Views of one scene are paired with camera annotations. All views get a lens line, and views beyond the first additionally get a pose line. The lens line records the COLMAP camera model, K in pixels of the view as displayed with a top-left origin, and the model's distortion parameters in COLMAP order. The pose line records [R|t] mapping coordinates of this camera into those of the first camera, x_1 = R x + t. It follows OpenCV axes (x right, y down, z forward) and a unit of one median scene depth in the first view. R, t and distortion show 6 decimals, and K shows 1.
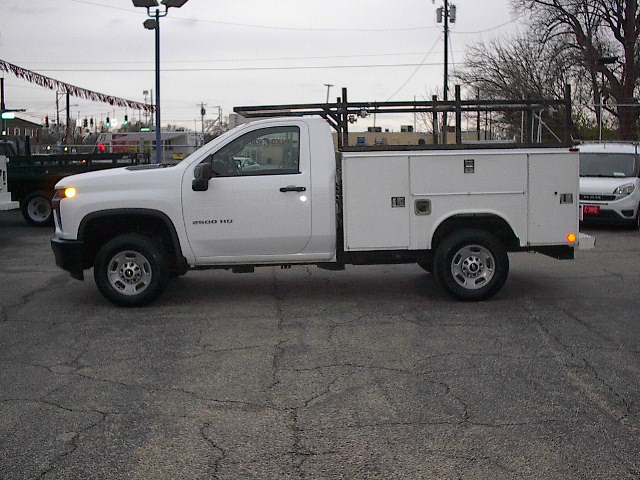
lens RADIAL K [[704.8, 0, 326.1], [0, 704.8, 236.8], [0, 0, 1]] dist [-0.089970, 0.000000]
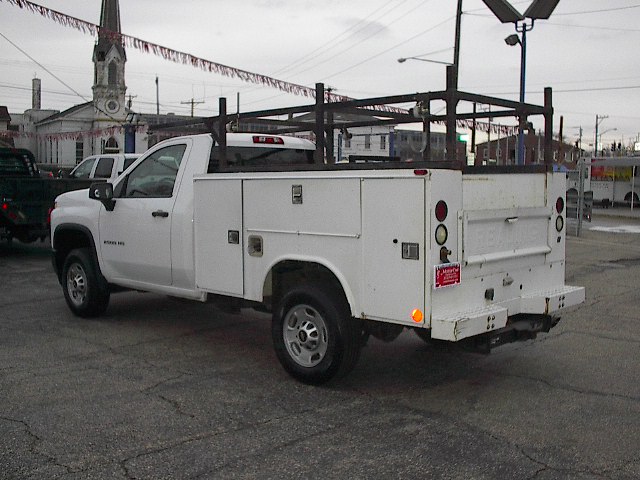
lens RADIAL K [[704.8, 0, 322.6], [0, 704.8, 244.2], [0, 0, 1]] dist [-0.089970, 0.000000]
pose [[0.707092, 0.081700, -0.702386, 0.725061], [-0.099400, 0.994924, 0.015661, -0.063034], [0.700100, 0.058744, 0.711624, 0.501763]]
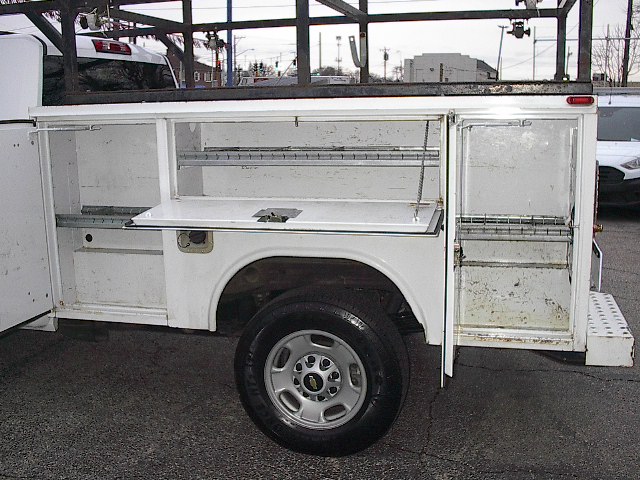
lens RADIAL K [[704.8, 0, 320.7], [0, 704.8, 242.8], [0, 0, 1]] dist [-0.089970, 0.000000]
pose [[0.963812, 0.060839, -0.259546, 0.321516], [-0.039147, 0.995356, 0.087948, -0.078066], [0.263692, -0.074605, 0.961718, 0.603138]]
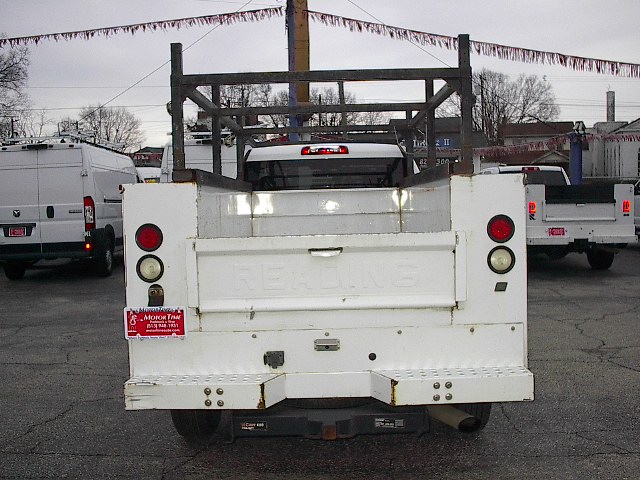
lens RADIAL K [[704.8, 0, 323.8], [0, 704.8, 234.3], [0, 0, 1]] dist [-0.089970, 0.000000]
pose [[-0.006485, 0.067619, -0.997690, 0.830711], [-0.101933, 0.992469, 0.067928, -0.138086], [0.994770, 0.102139, 0.000456, 1.121337]]
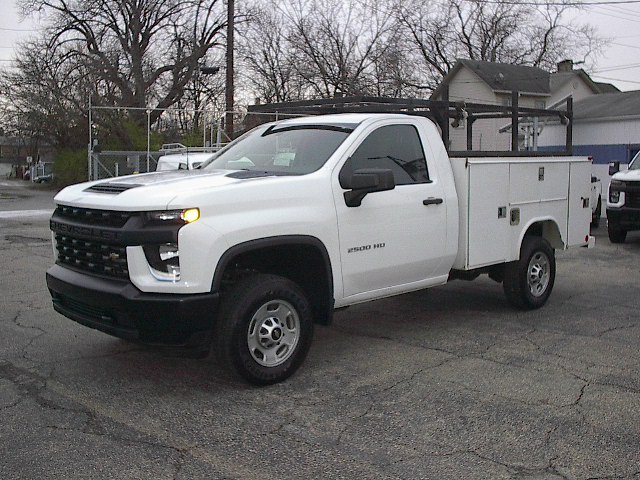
lens RADIAL K [[704.8, 0, 323.2], [0, 704.8, 244.1], [0, 0, 1]] dist [-0.089970, 0.000000]
pose [[0.739326, -0.068081, 0.669897, -0.690356], [0.070778, 0.997221, 0.023234, -0.045278], [-0.669618, 0.030237, 0.742090, 0.468499]]
